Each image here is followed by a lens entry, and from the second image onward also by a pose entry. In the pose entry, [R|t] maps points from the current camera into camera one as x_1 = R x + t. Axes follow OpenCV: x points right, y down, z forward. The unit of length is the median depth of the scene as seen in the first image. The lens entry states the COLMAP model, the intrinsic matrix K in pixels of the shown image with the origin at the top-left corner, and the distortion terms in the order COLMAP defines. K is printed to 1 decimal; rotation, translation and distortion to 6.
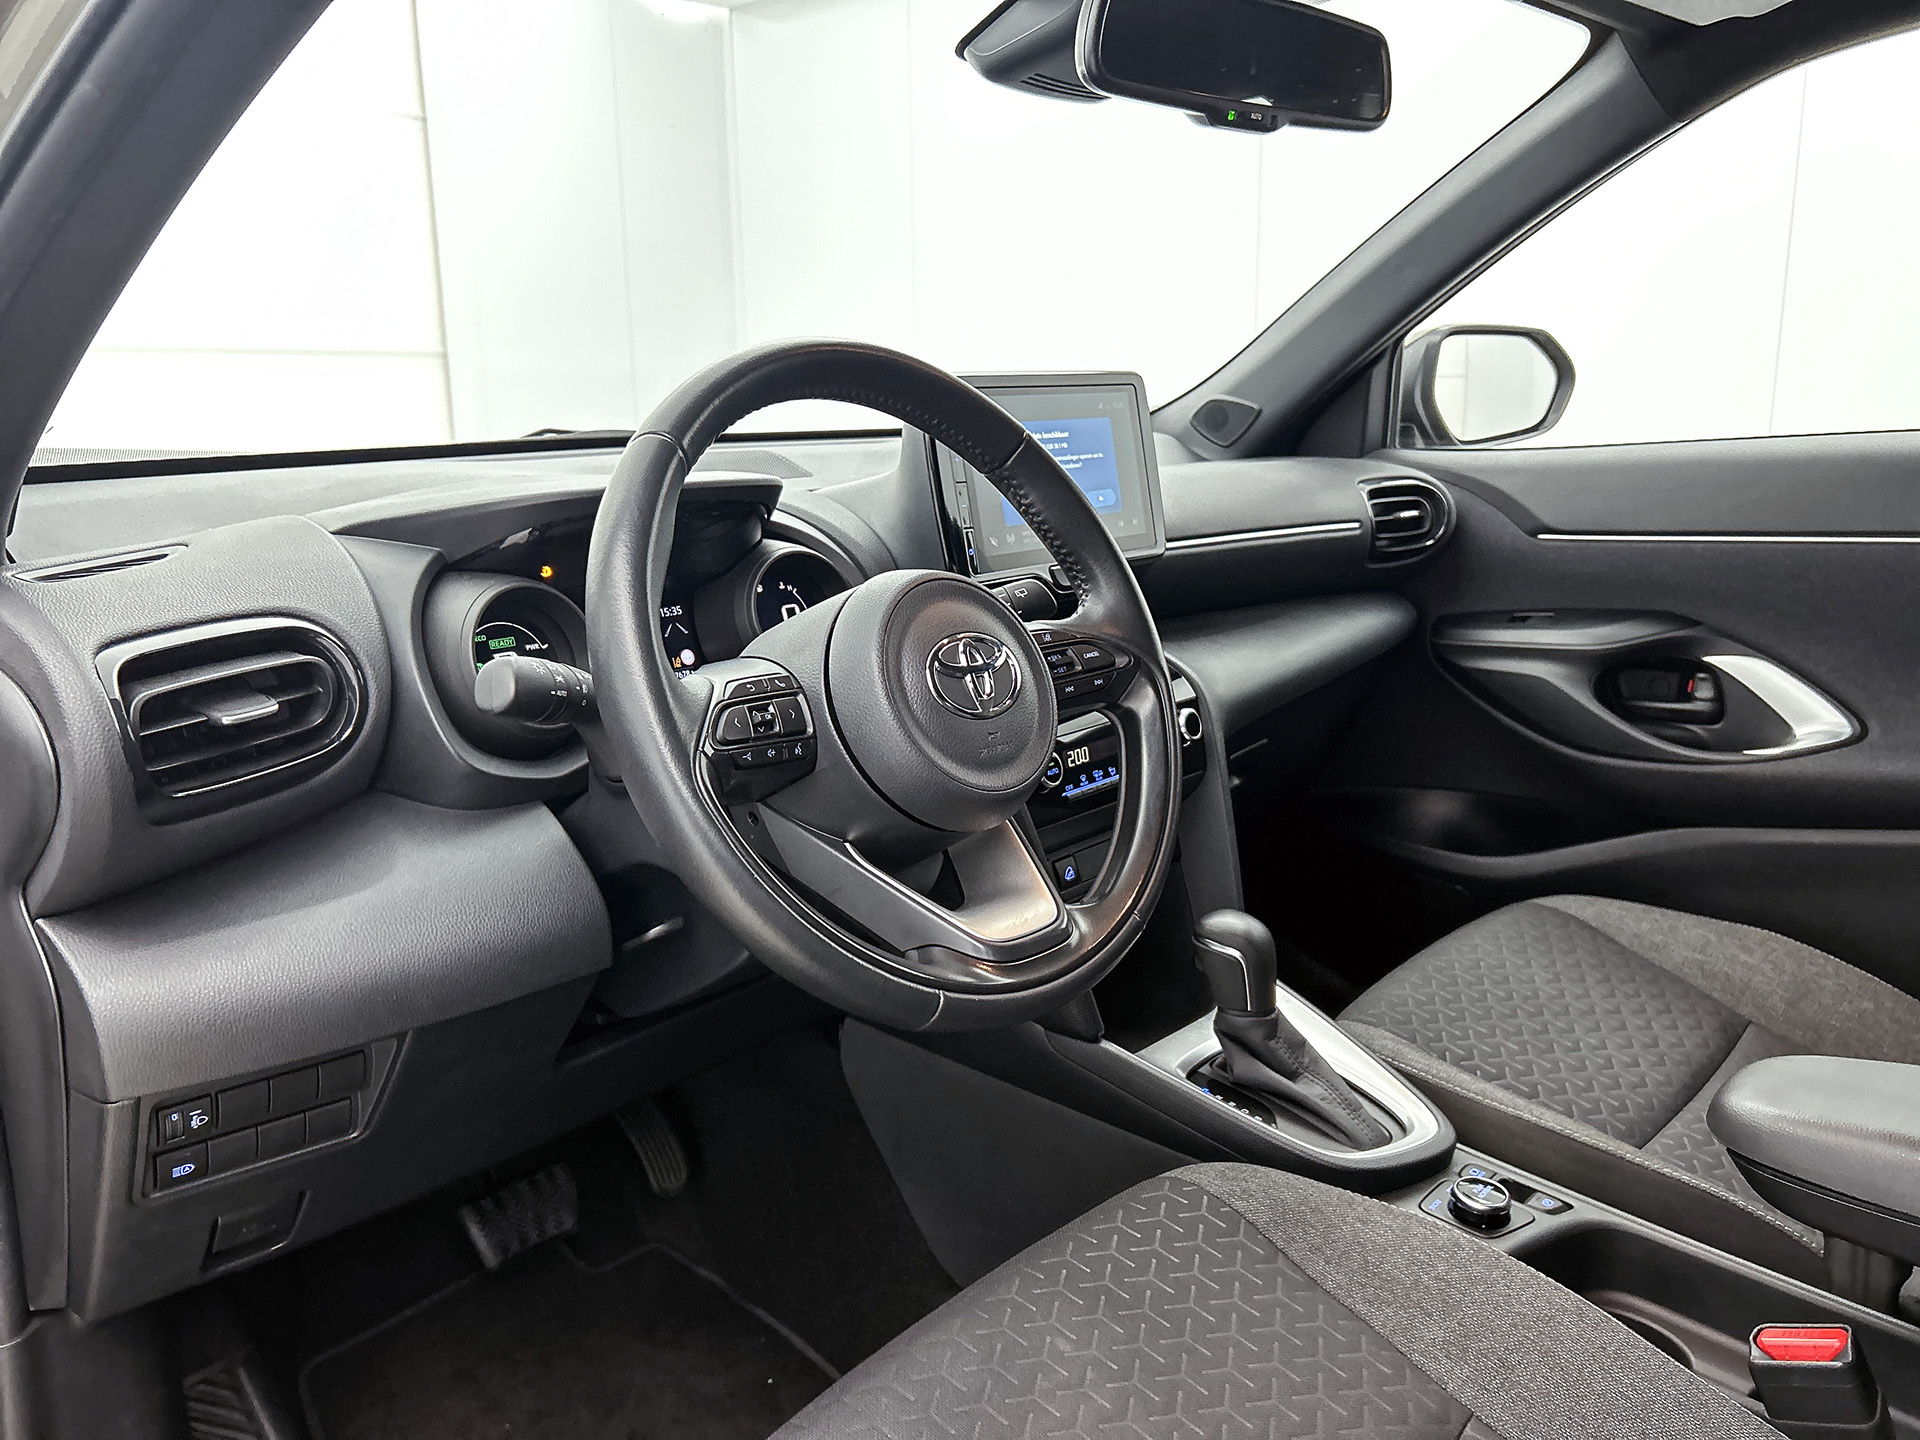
lens RADIAL K [[1447.2, 0, 964.9], [0, 1447.2, 707.1], [0, 0, 1]] dist [0.007541, -0.022490]
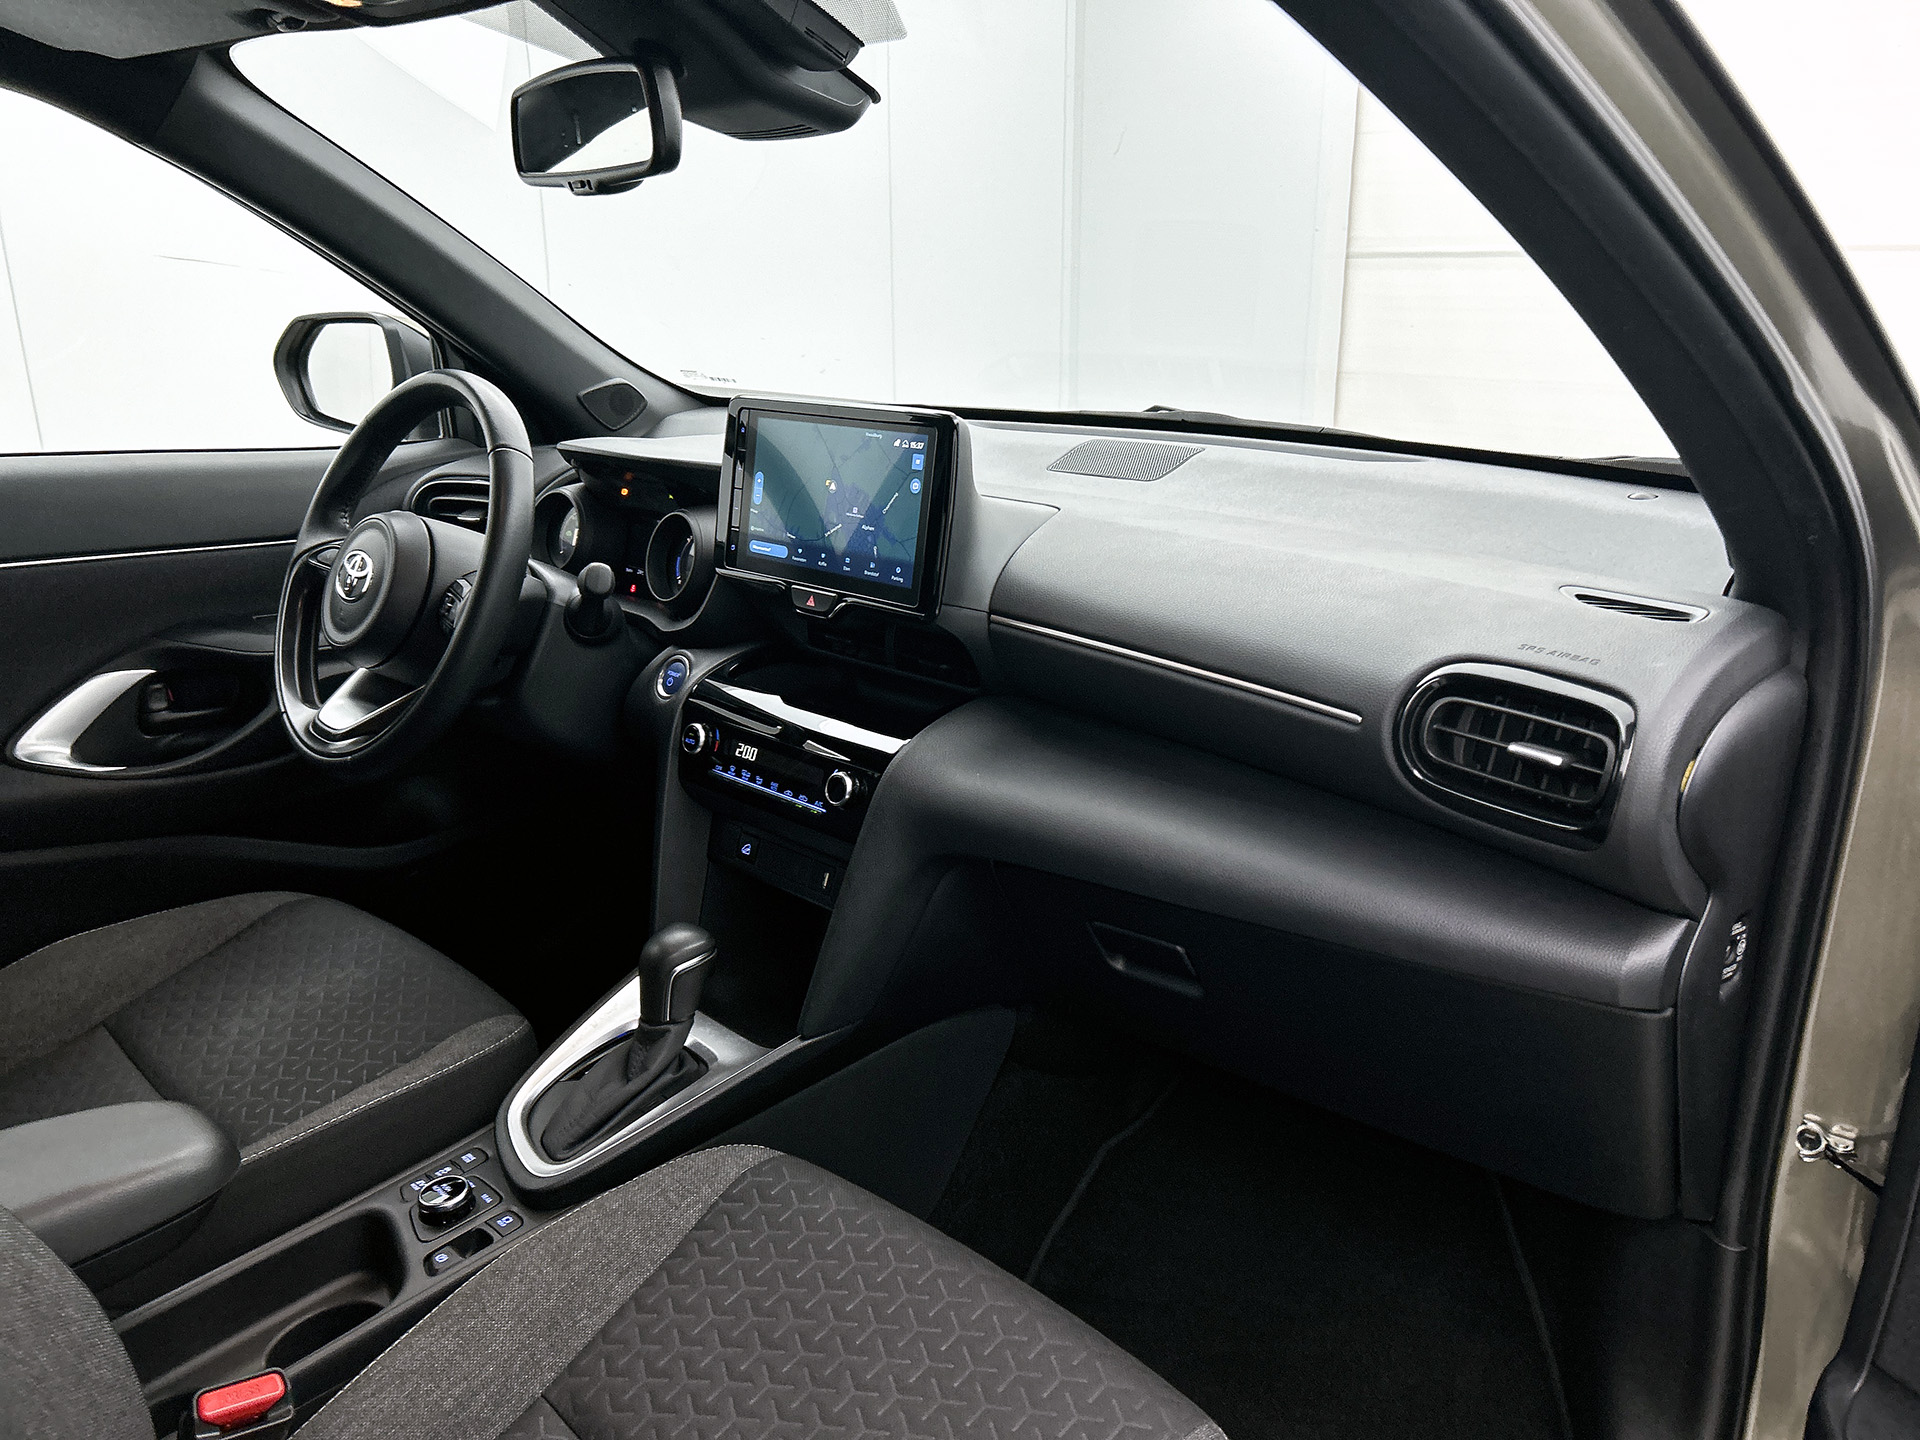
lens RADIAL K [[1447.2, 0, 962.0], [0, 1447.2, 725.2], [0, 0, 1]] dist [0.007541, -0.022490]
pose [[-0.023616, 0.314048, -0.949113, 1.134461], [-0.211692, 0.926279, 0.311760, -0.370026], [0.977051, 0.208282, 0.044606, 1.120133]]
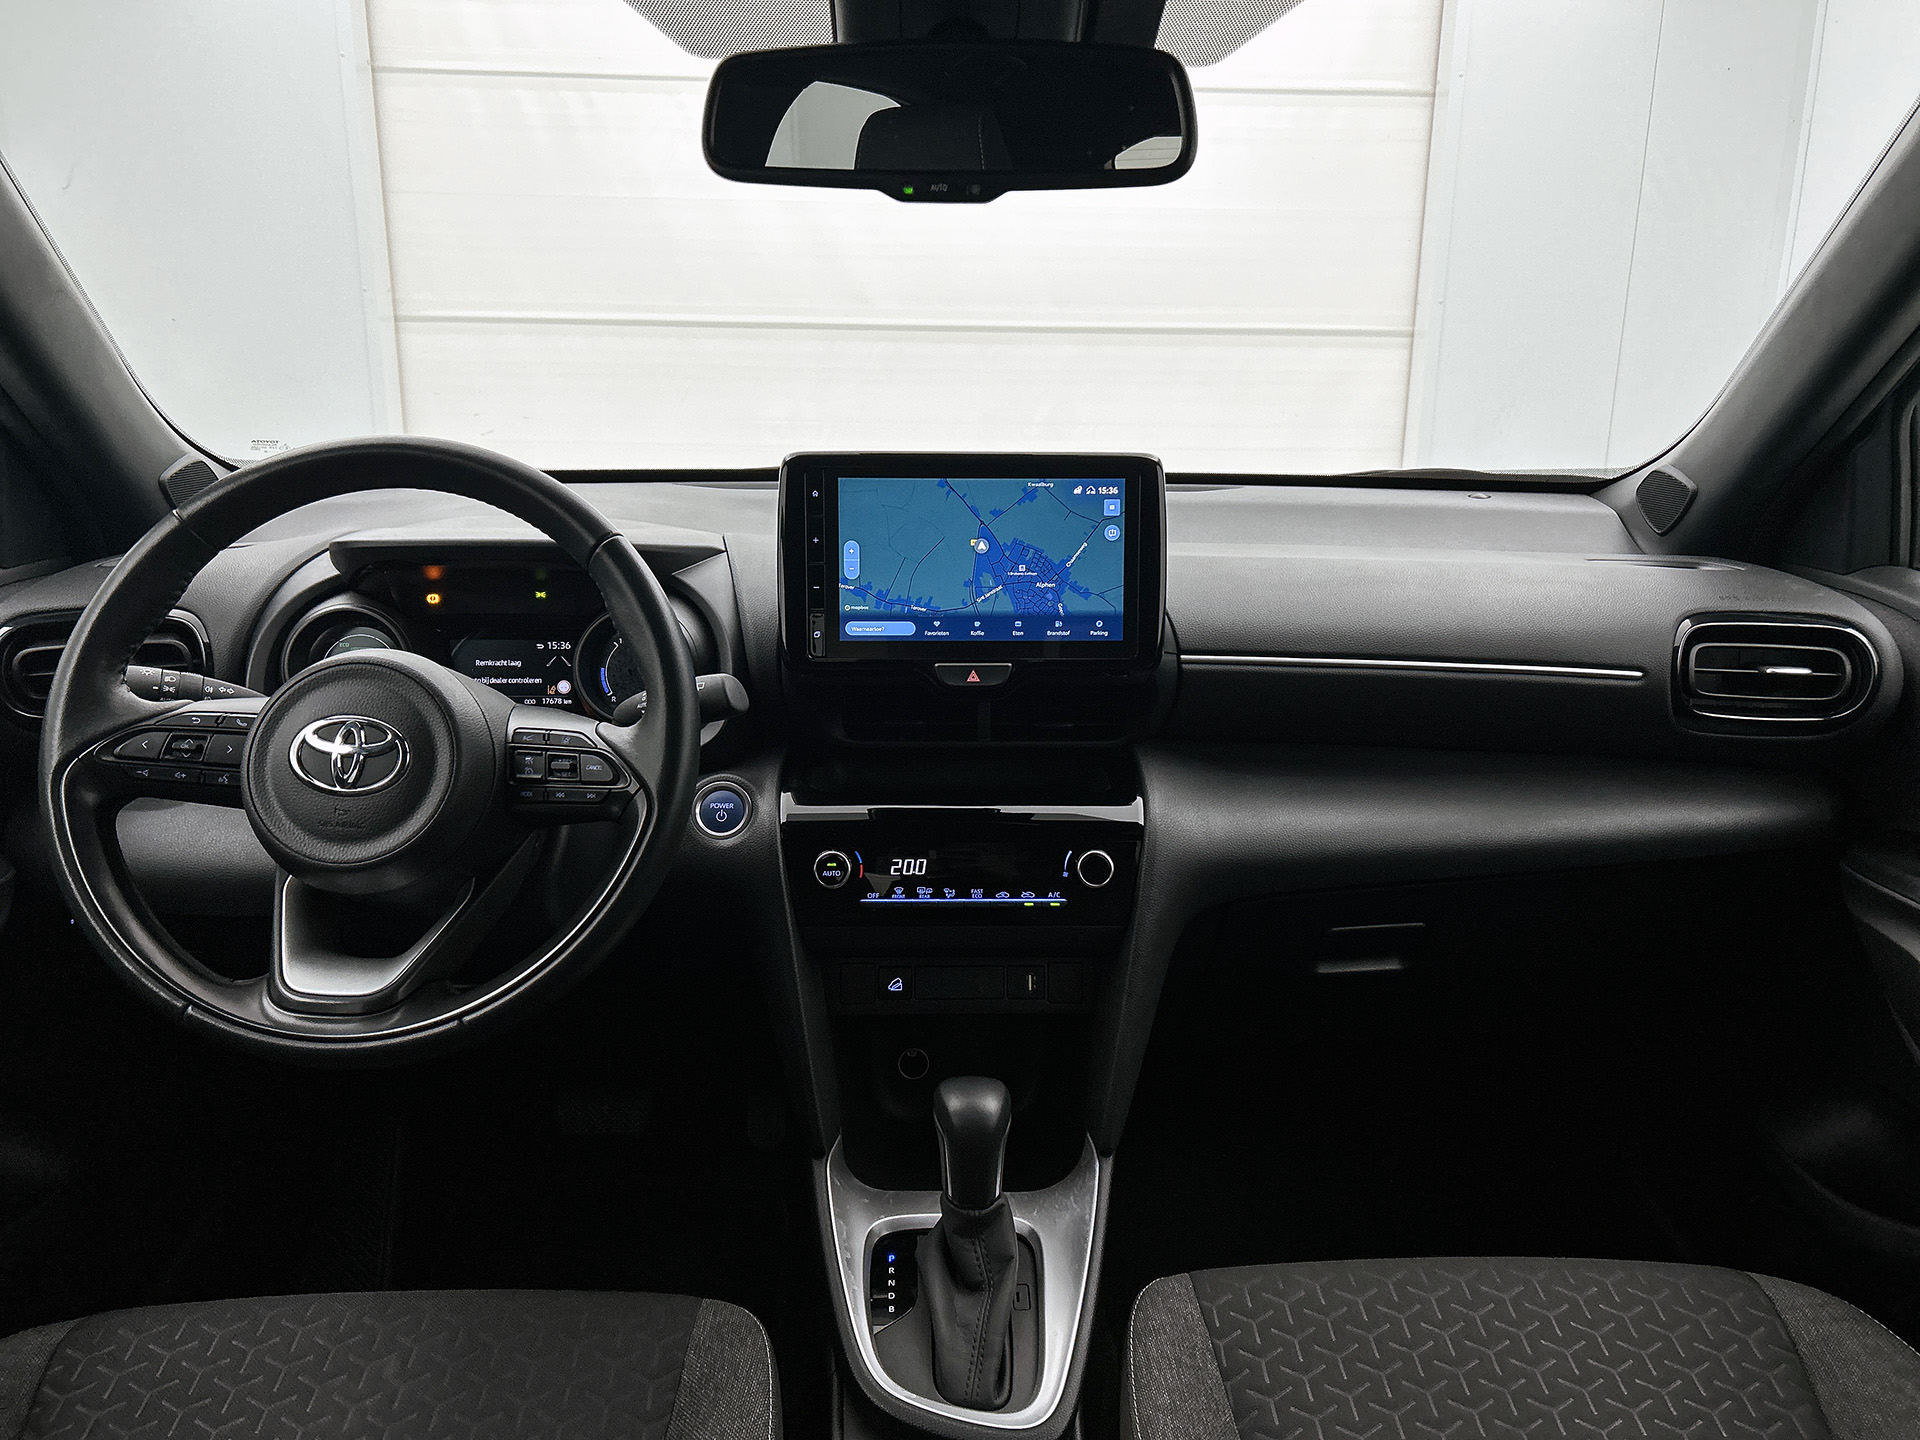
lens RADIAL K [[1447.2, 0, 956.1], [0, 1447.2, 712.9], [0, 0, 1]] dist [0.007541, -0.022490]
pose [[0.697640, 0.196864, -0.688871, 0.734171], [-0.174766, 0.979223, 0.102850, -0.167023], [0.694806, 0.048639, 0.717551, 0.347440]]
